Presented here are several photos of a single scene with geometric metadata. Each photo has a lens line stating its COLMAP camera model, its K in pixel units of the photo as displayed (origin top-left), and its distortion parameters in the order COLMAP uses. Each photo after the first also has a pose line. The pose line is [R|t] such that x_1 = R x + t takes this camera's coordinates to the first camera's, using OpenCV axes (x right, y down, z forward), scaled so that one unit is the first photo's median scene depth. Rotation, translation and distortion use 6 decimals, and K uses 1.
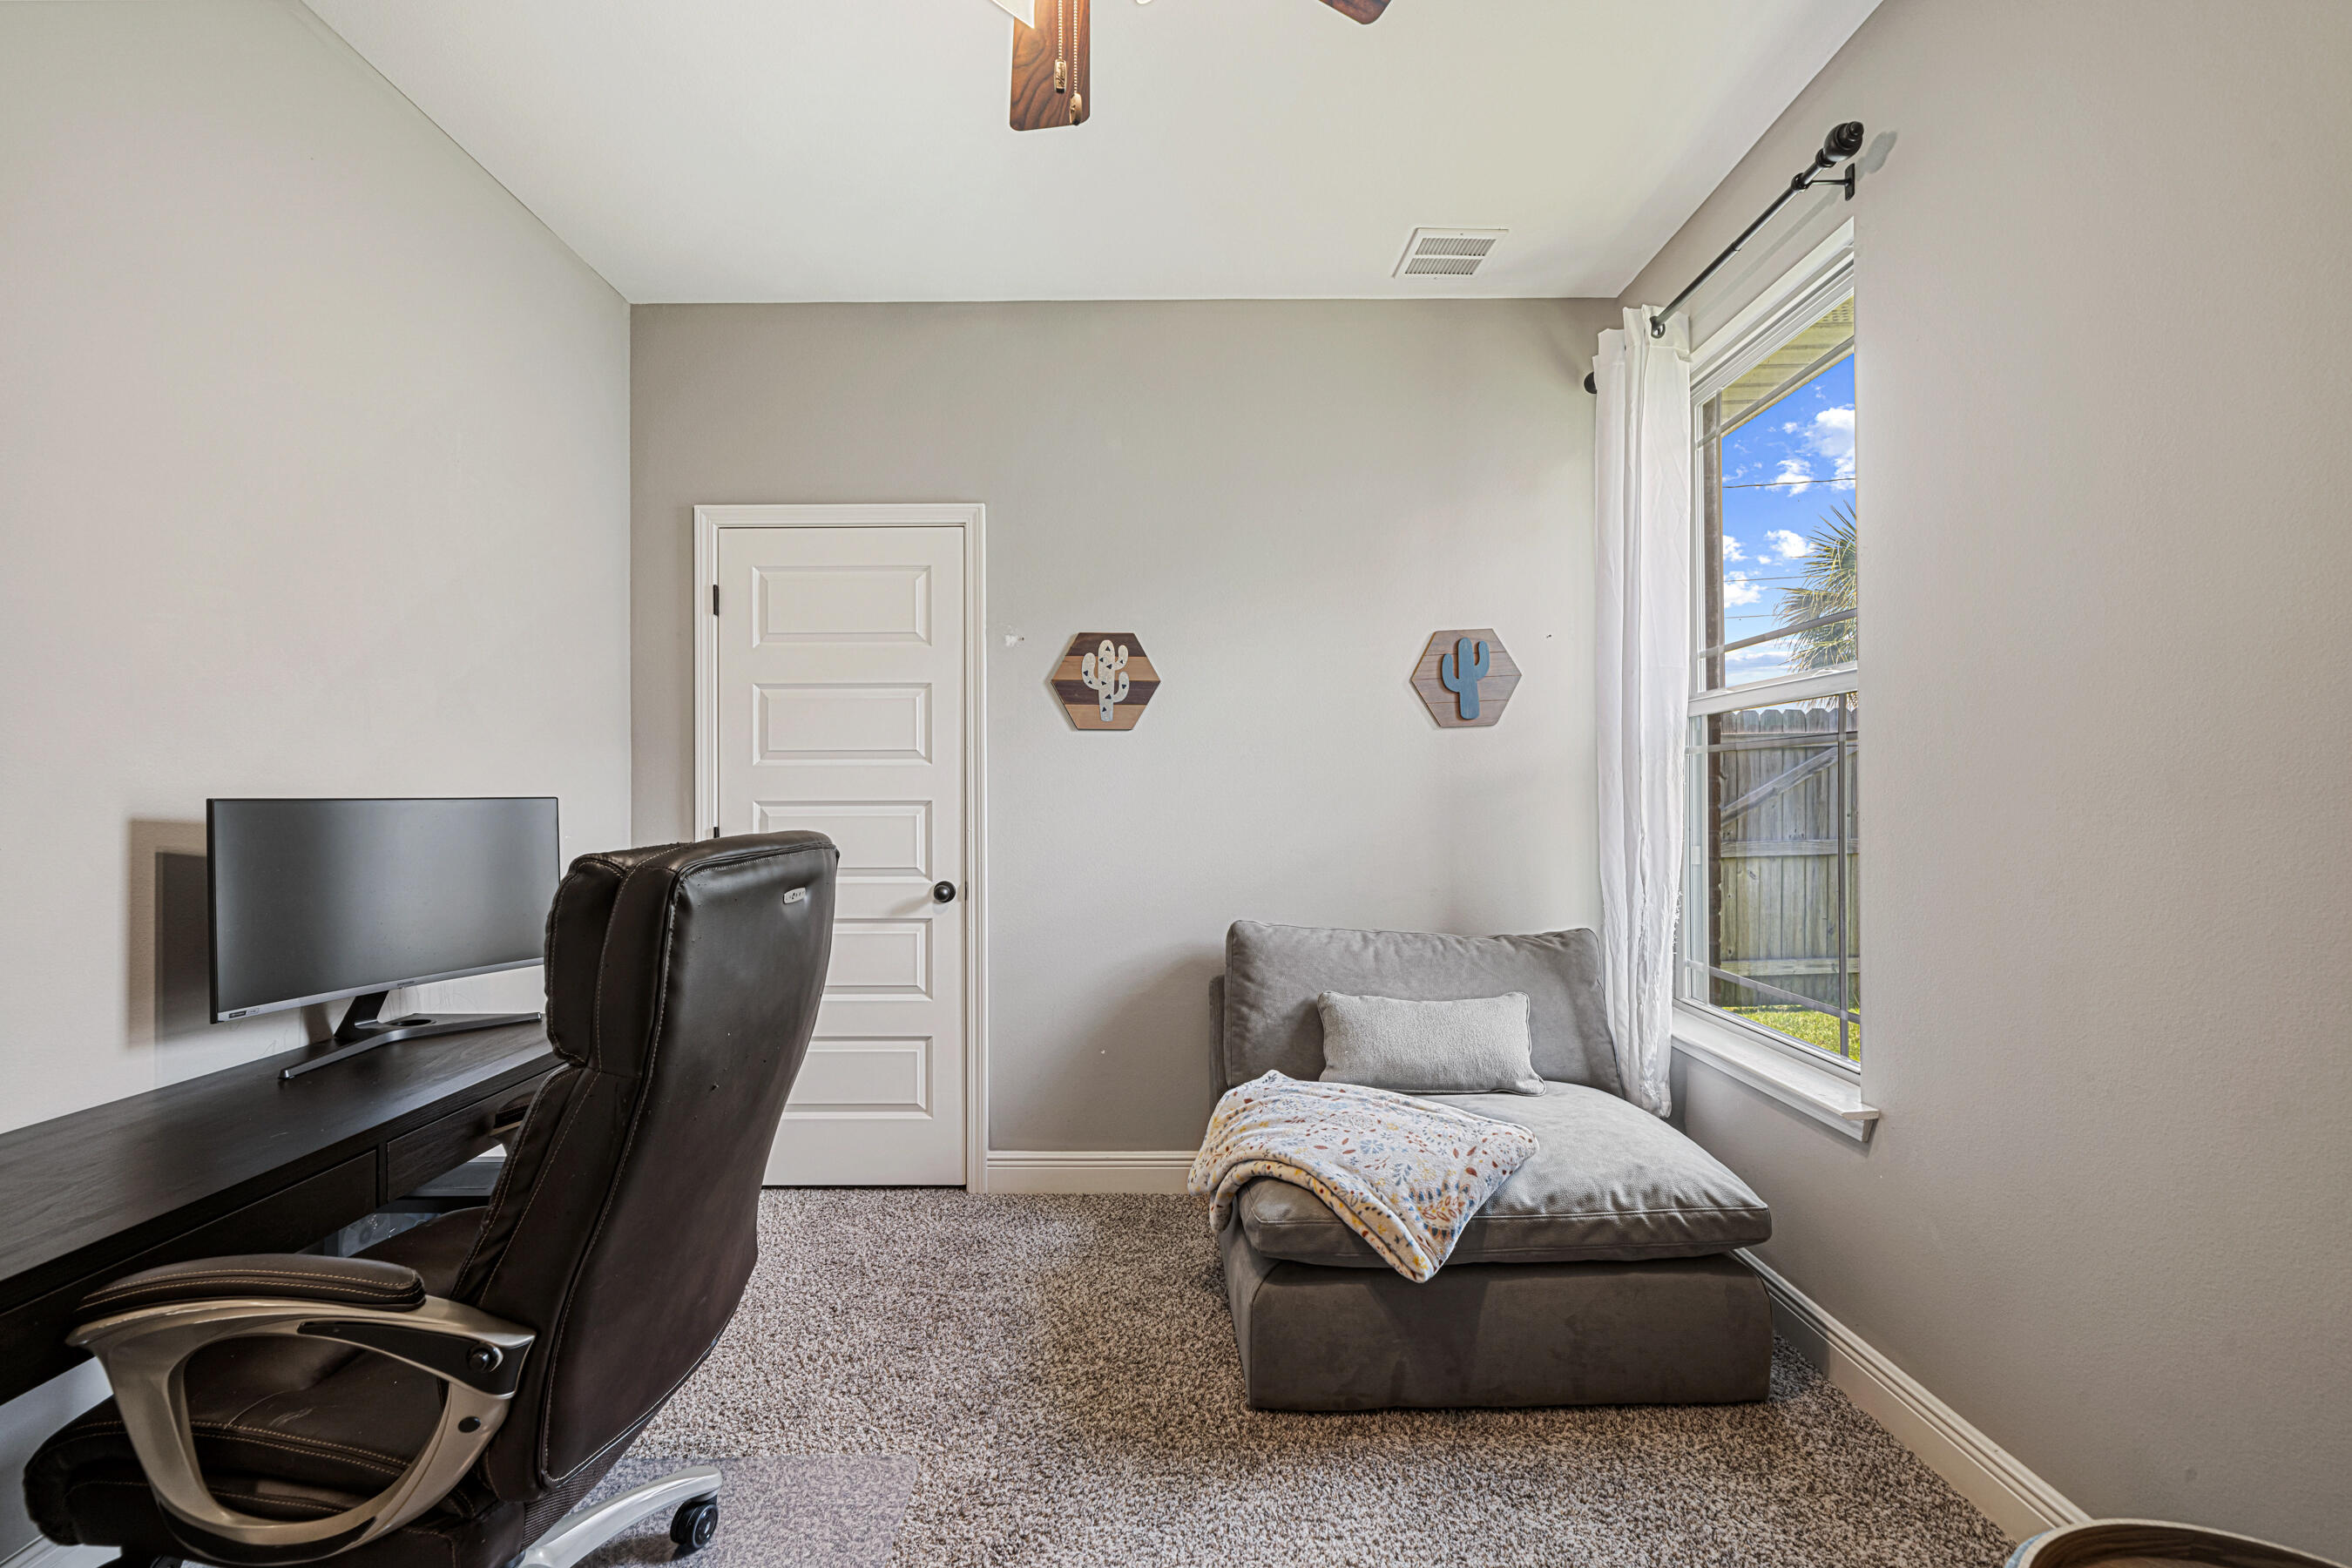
lens RADIAL K [[988.4, 0, 1166.5], [0, 988.4, 790.5], [0, 0, 1]] dist [-0.000144, 0.000232]
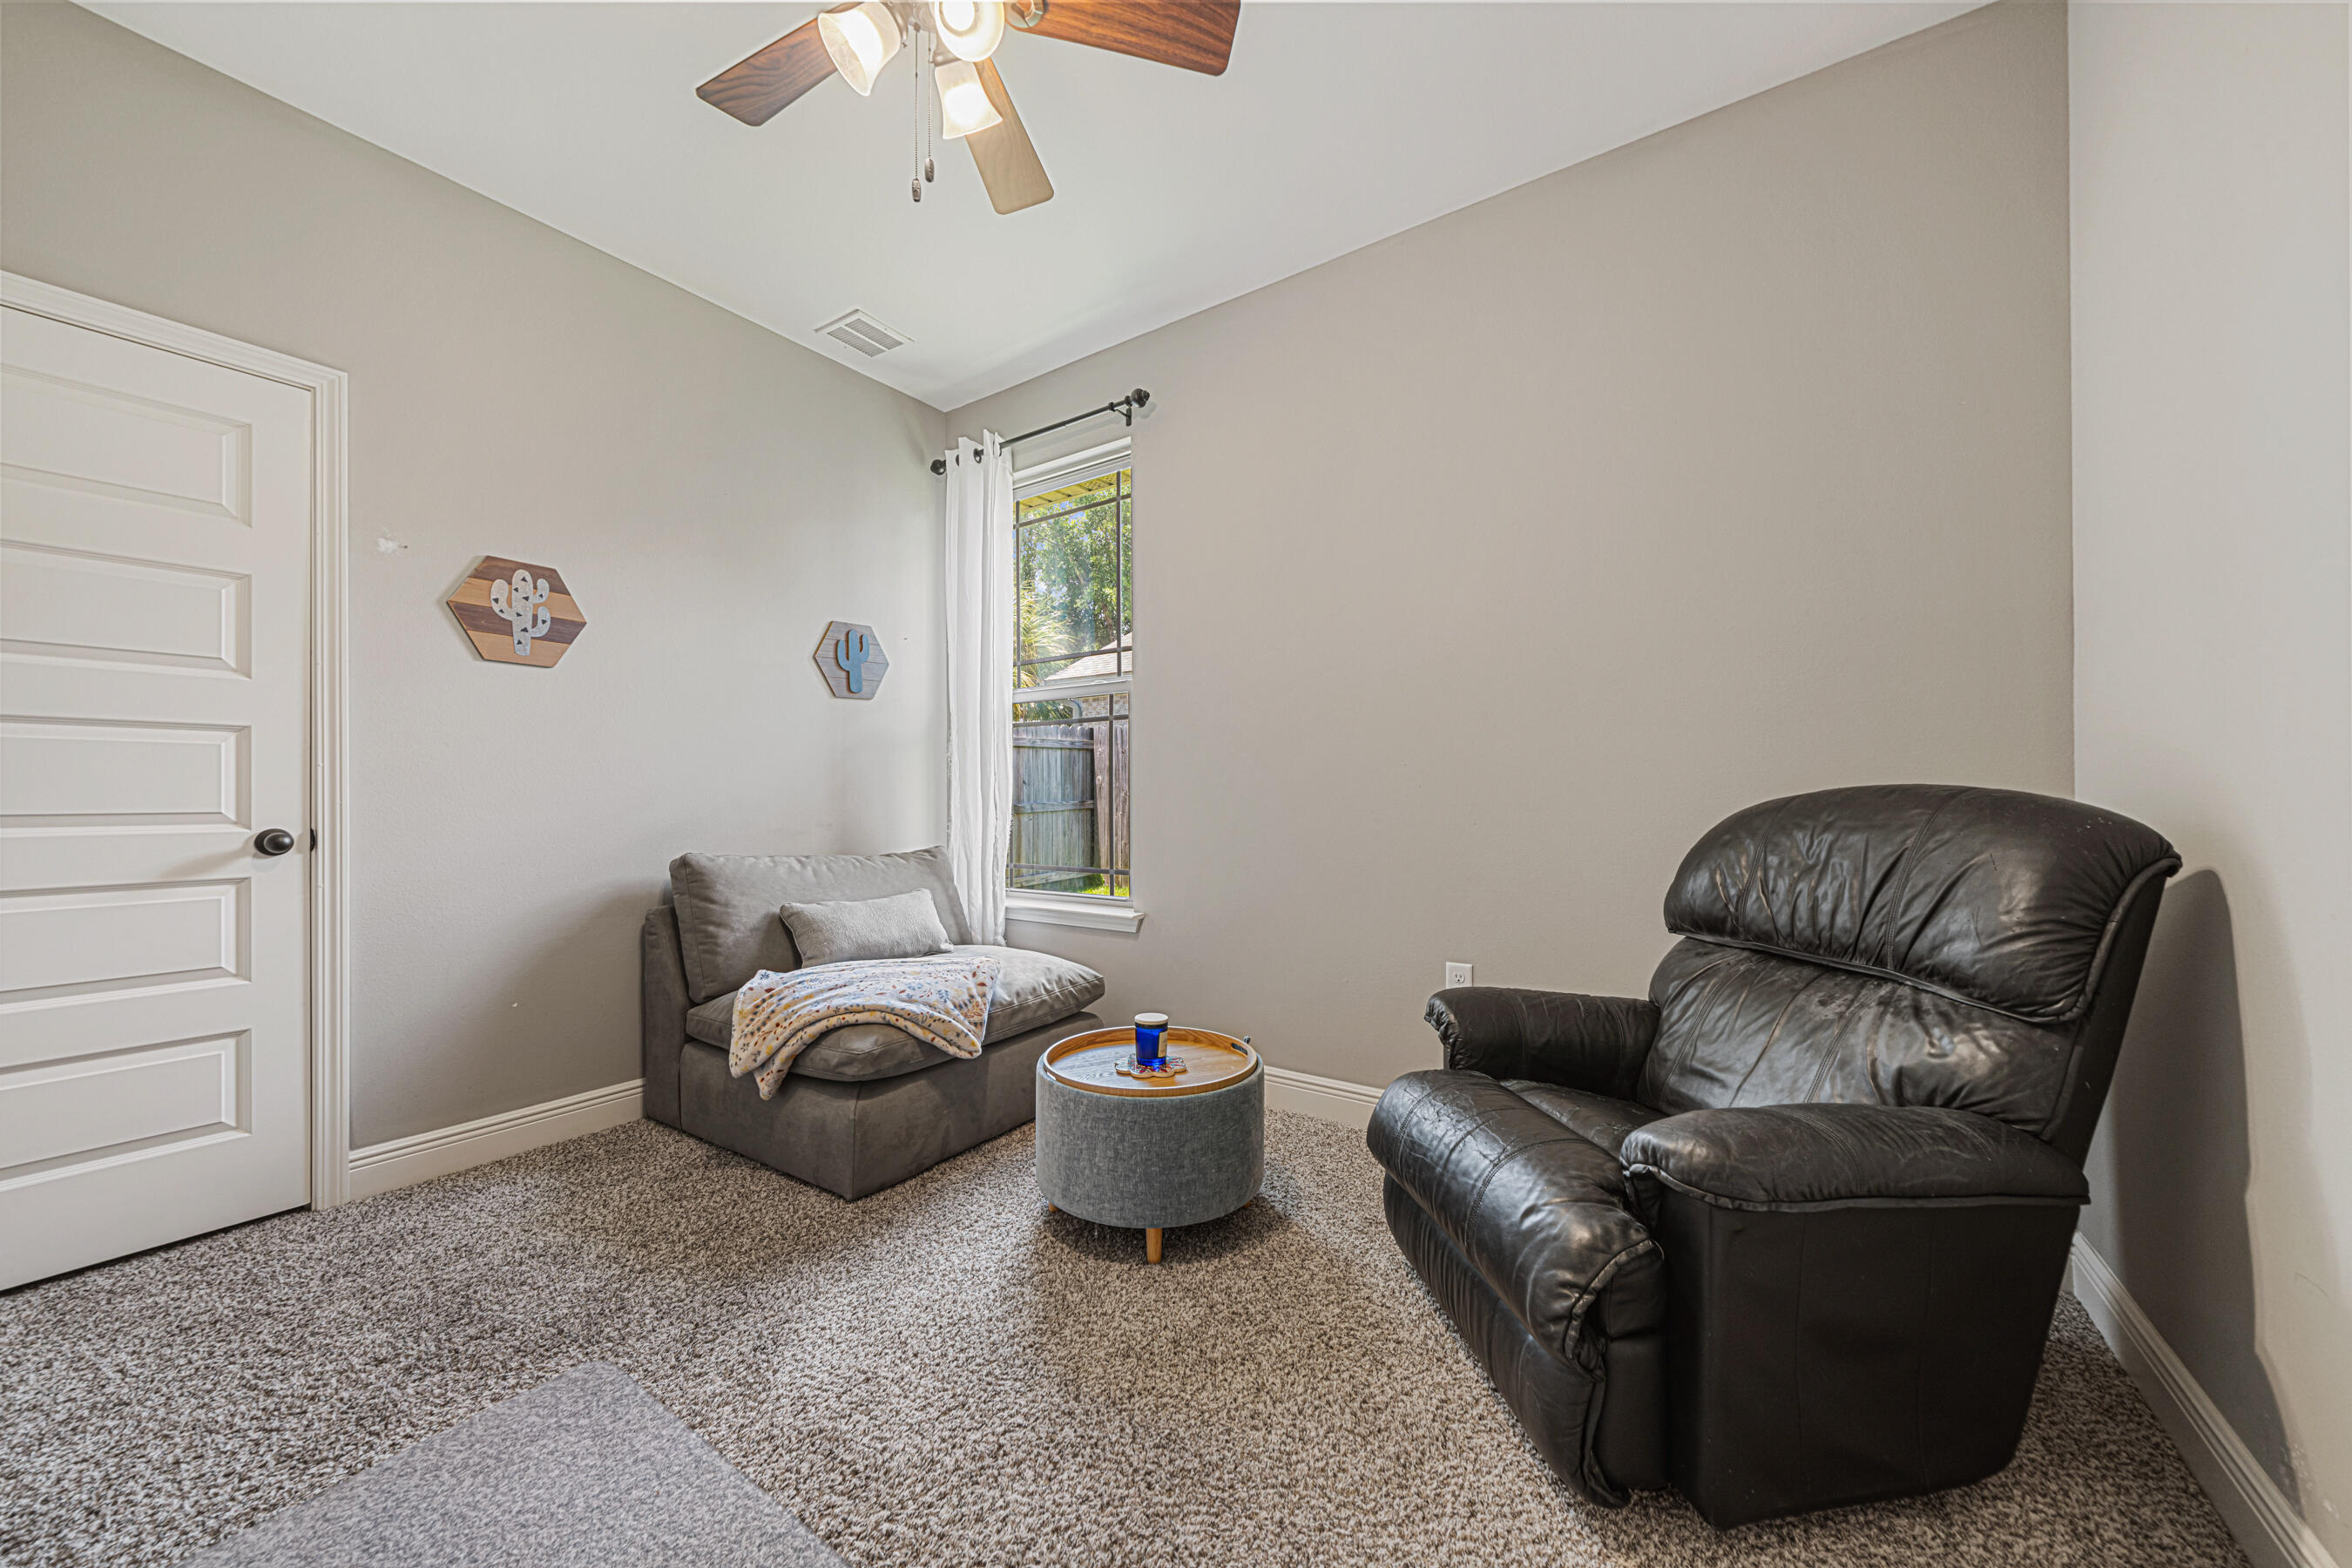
lens RADIAL K [[853.2, 0, 1171.1], [0, 853.2, 793.4], [0, 0, 1]] dist [-0.001024, 0.000140]
pose [[0.562518, 0.006456, 0.826760, -0.419574], [-0.001307, 0.999975, -0.006920, 0.073289], [-0.826784, 0.002812, 0.562513, 0.025847]]
